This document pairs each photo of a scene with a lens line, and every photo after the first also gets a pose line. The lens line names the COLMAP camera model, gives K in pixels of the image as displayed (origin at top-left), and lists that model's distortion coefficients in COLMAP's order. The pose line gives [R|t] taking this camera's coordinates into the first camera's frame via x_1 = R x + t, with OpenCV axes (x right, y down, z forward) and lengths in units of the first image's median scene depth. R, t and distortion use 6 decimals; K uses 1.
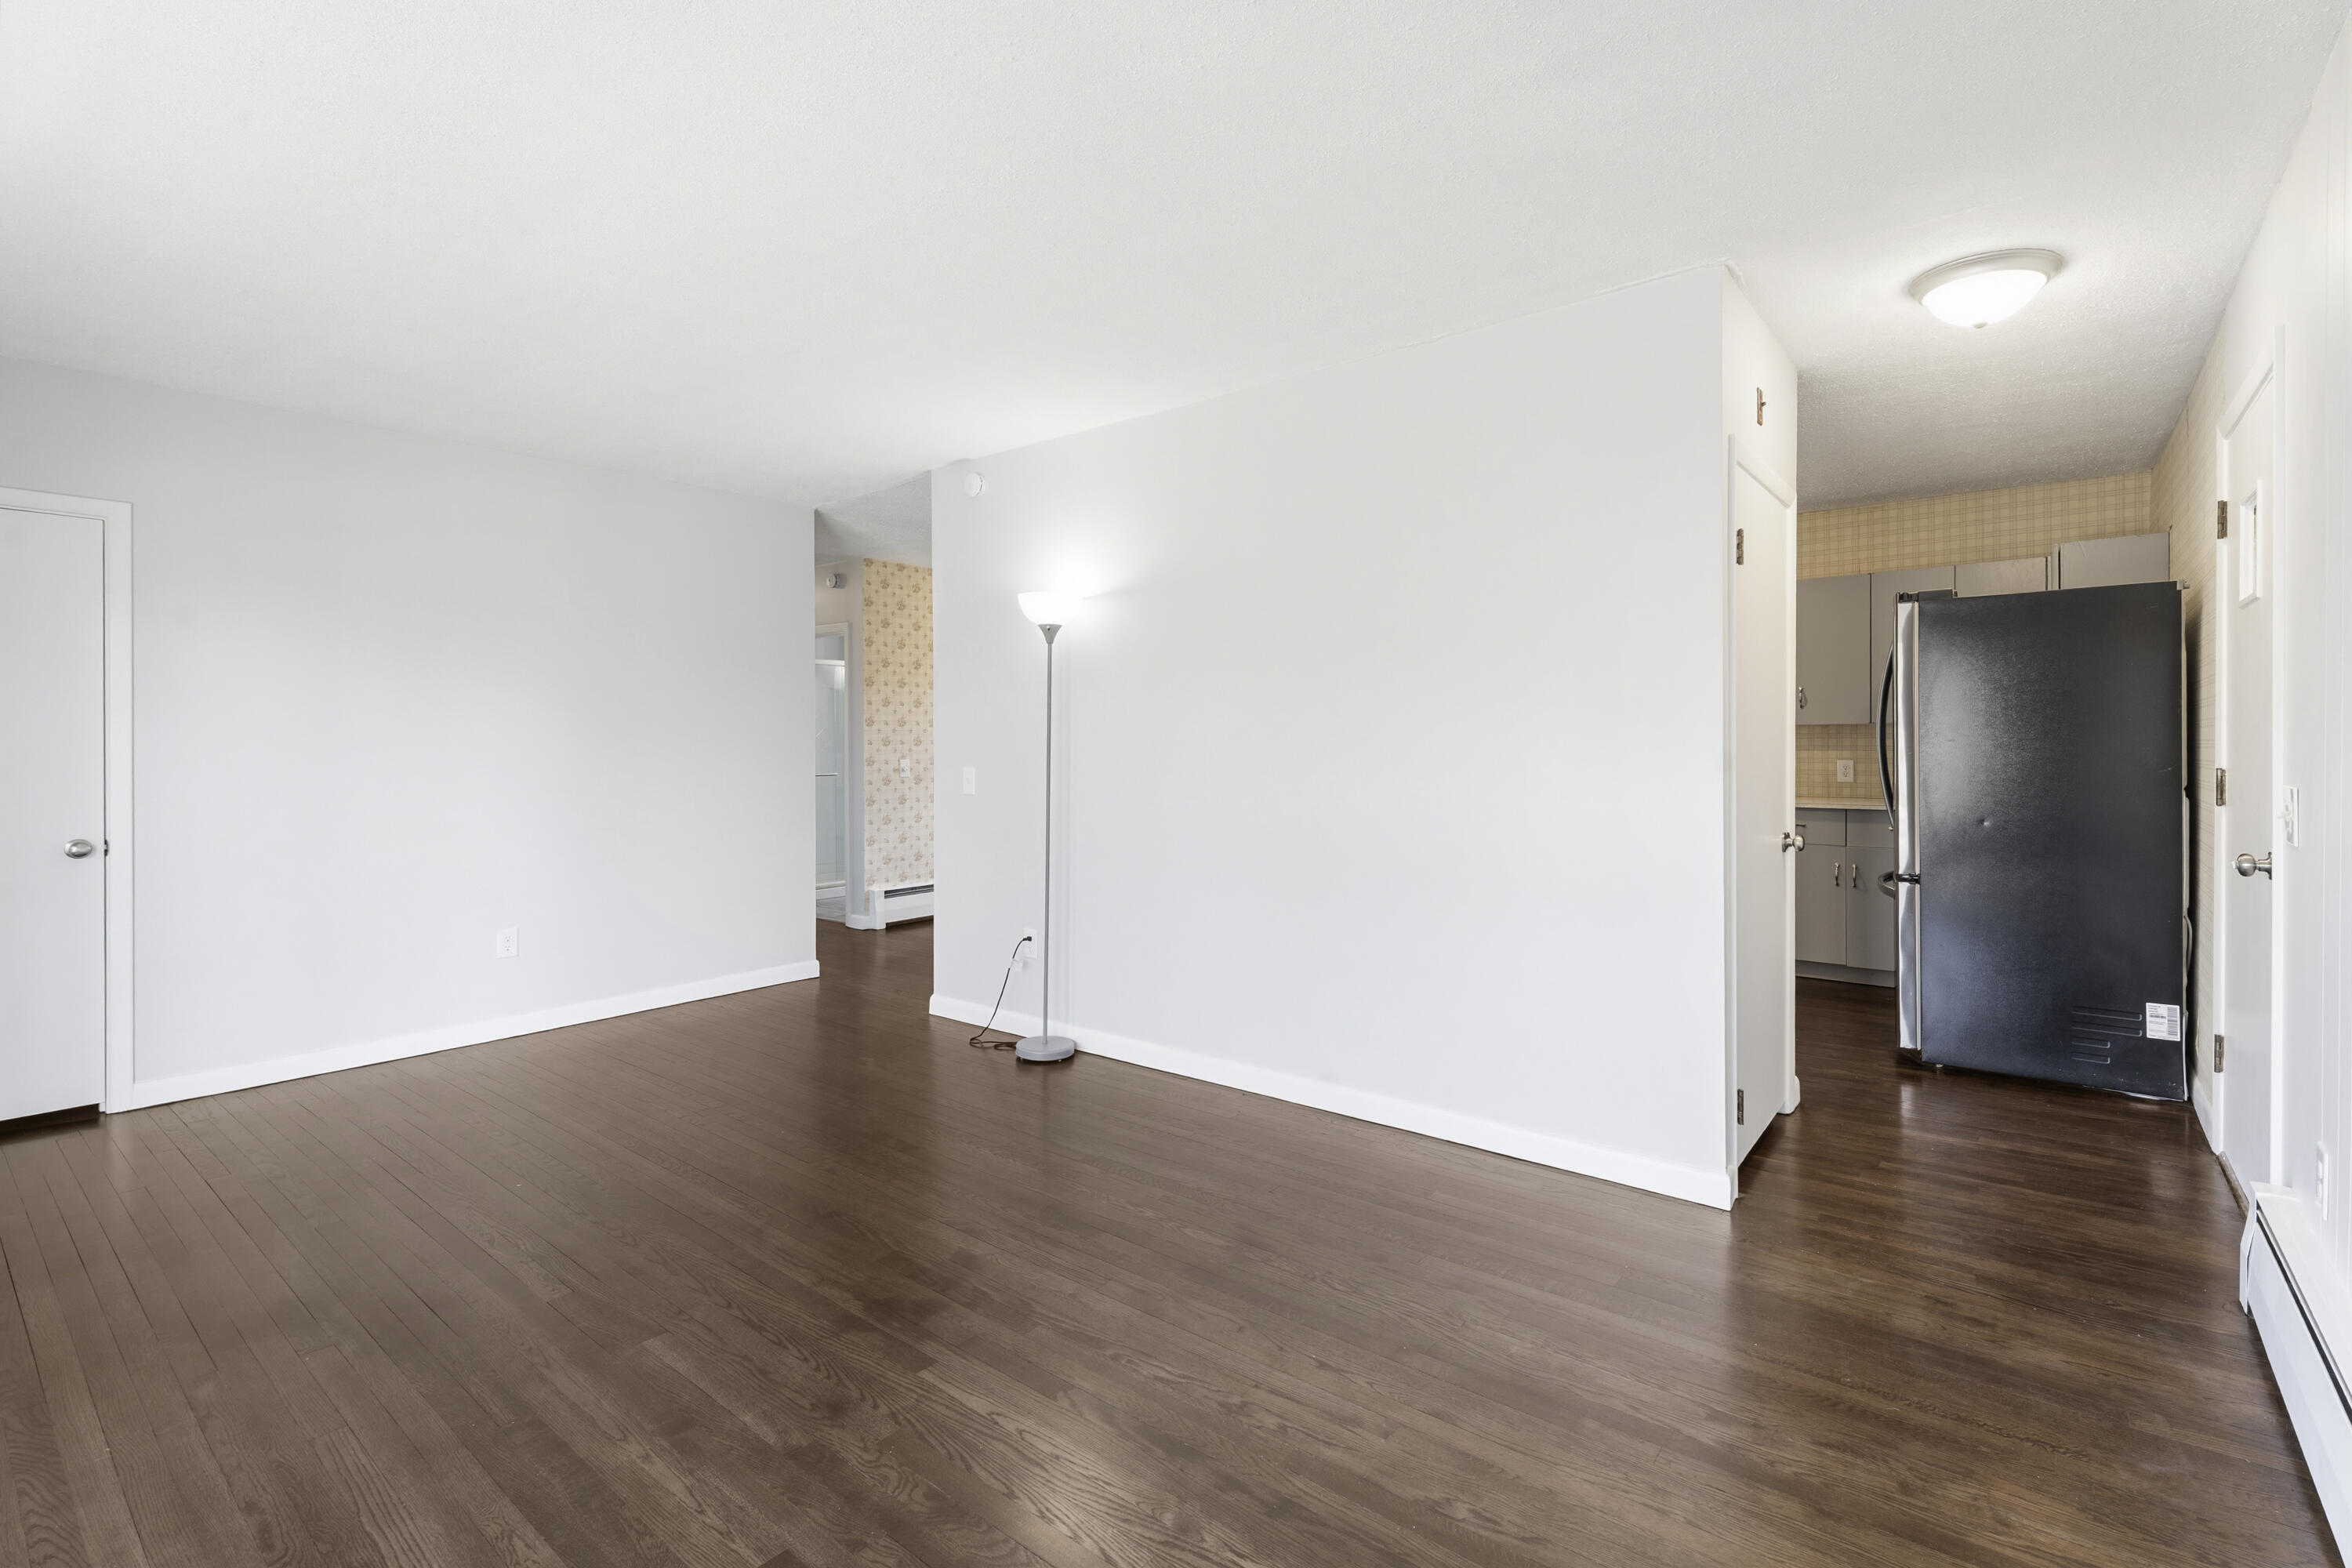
lens RADIAL K [[1068.5, 0, 1165.1], [0, 1068.5, 743.4], [0, 0, 1]] dist [0.007302, -0.001123]
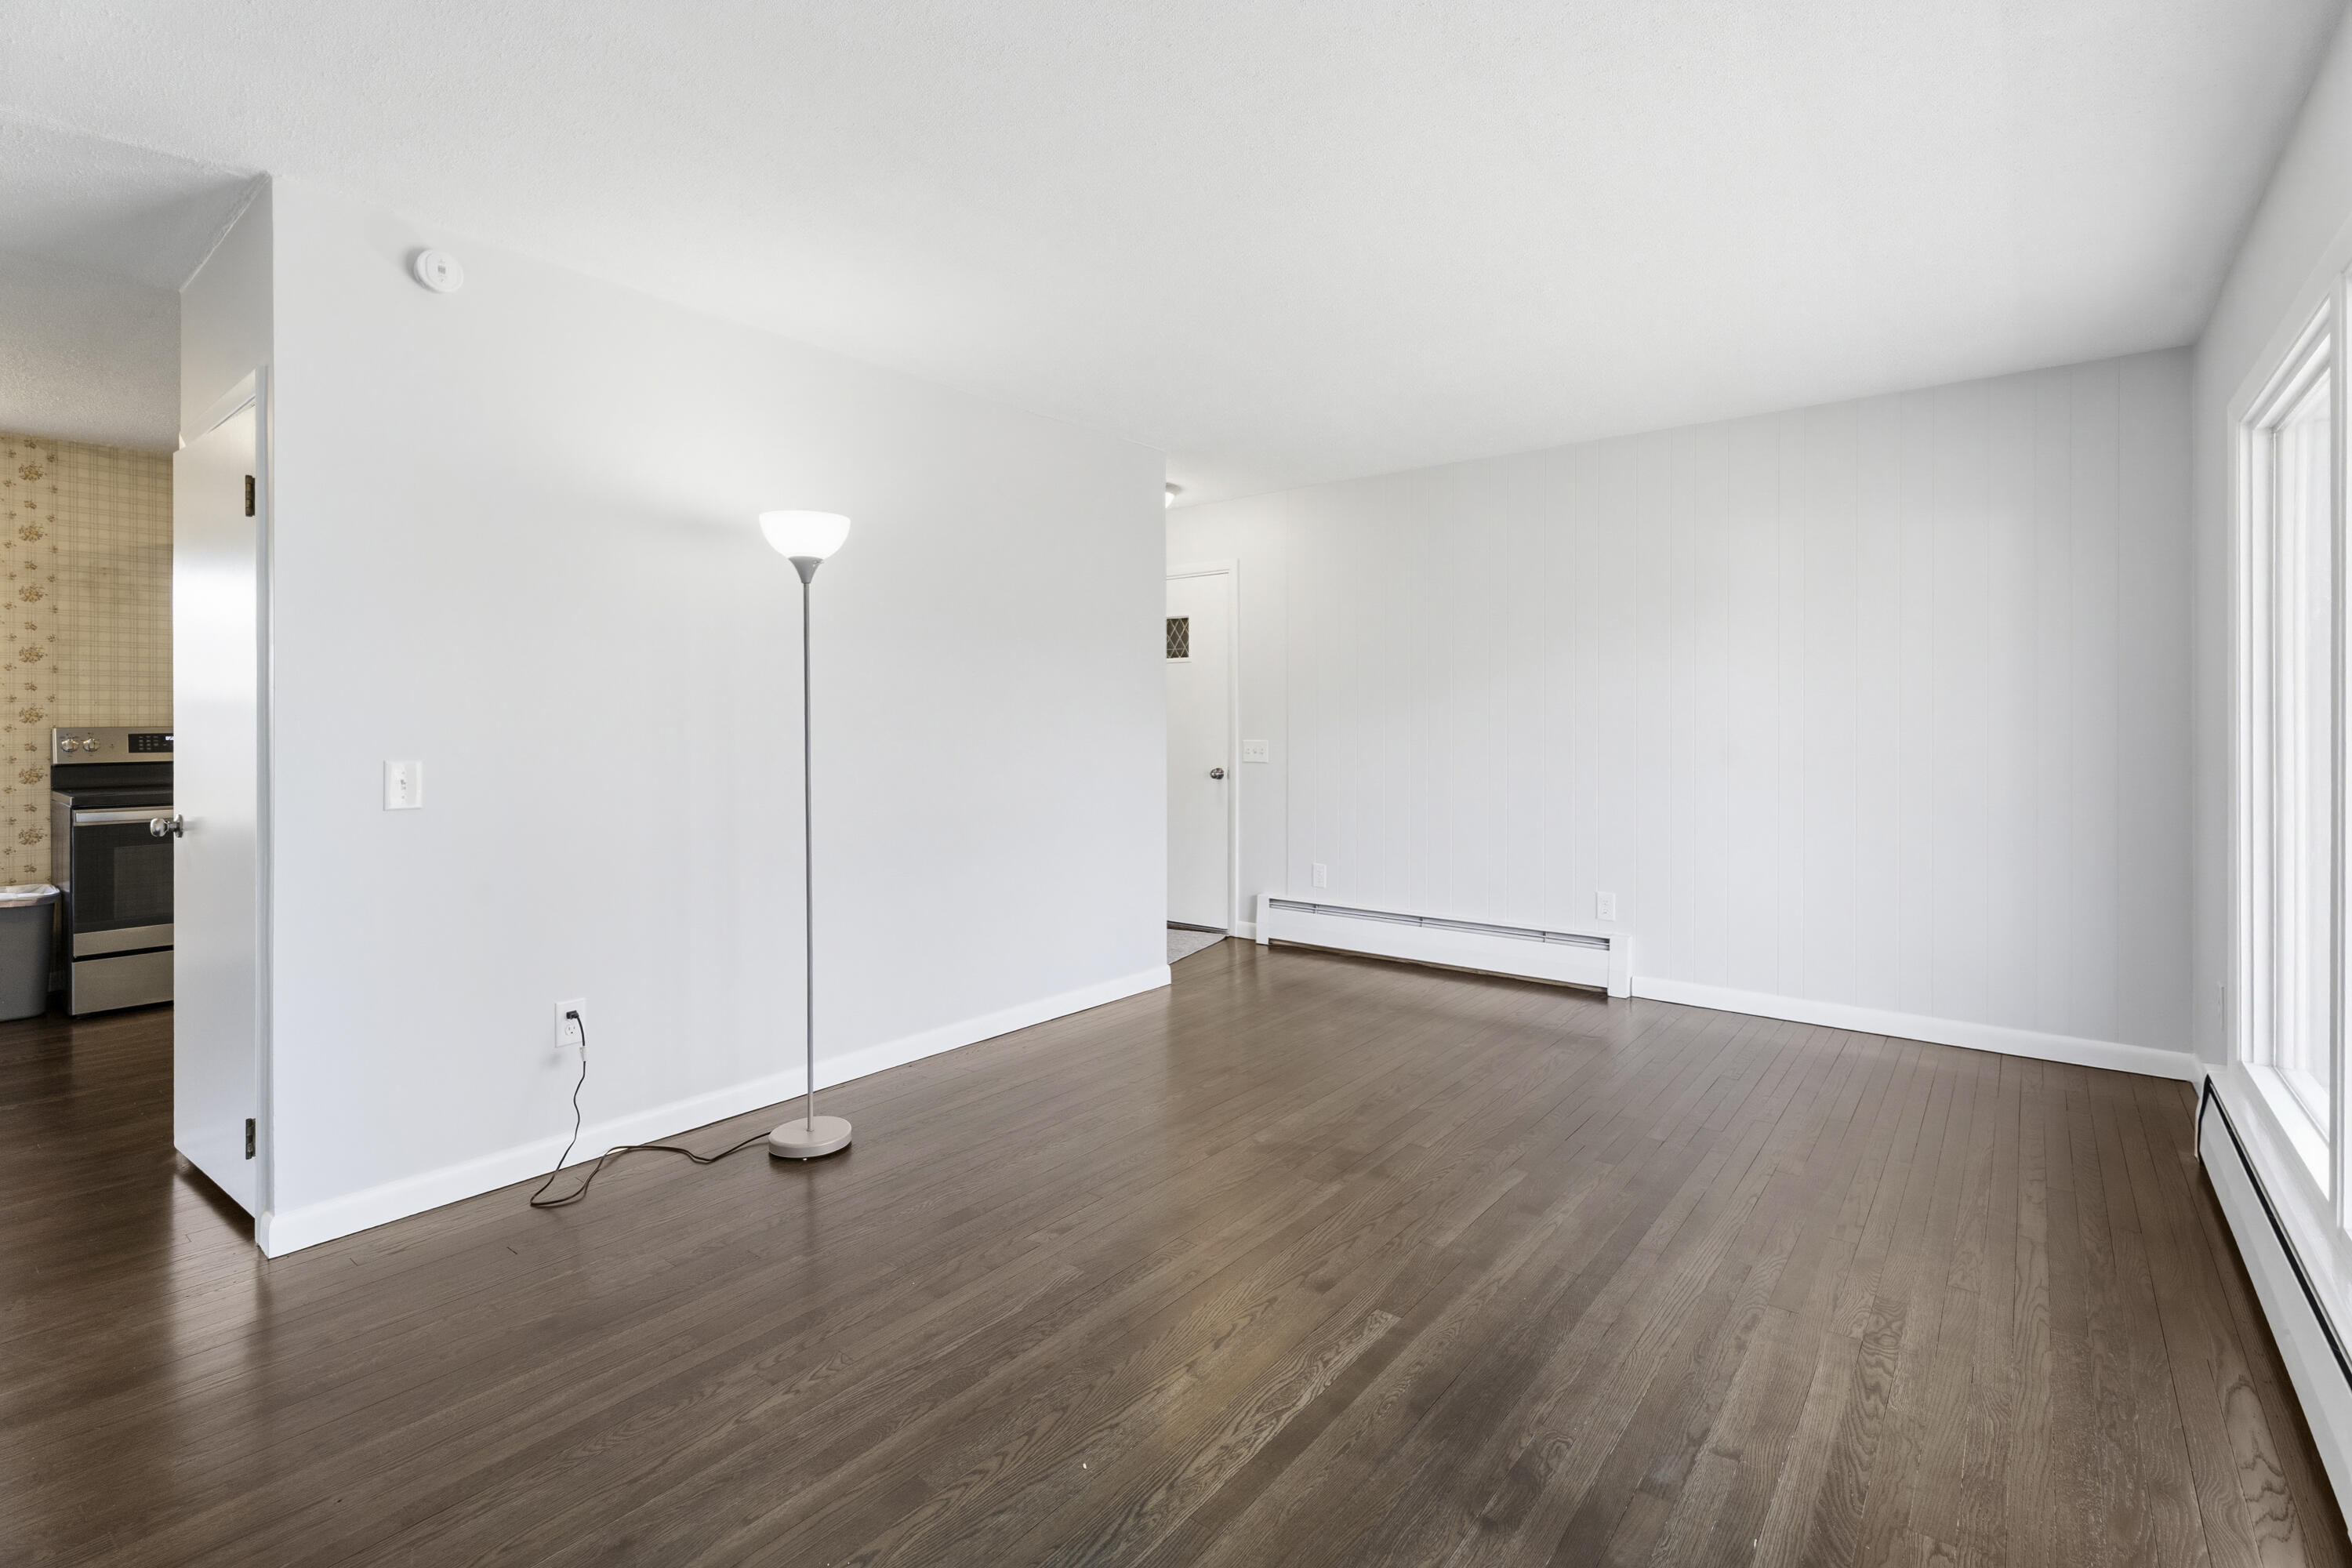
lens RADIAL K [[1070.7, 0, 1176.0], [0, 1070.7, 728.1], [0, 0, 1]] dist [-0.005369, -0.001243]
pose [[-0.013022, 0.004254, 0.999906, -0.487936], [0.004070, 0.999983, -0.004201, 0.009077], [-0.999907, 0.004014, -0.013039, 0.395699]]
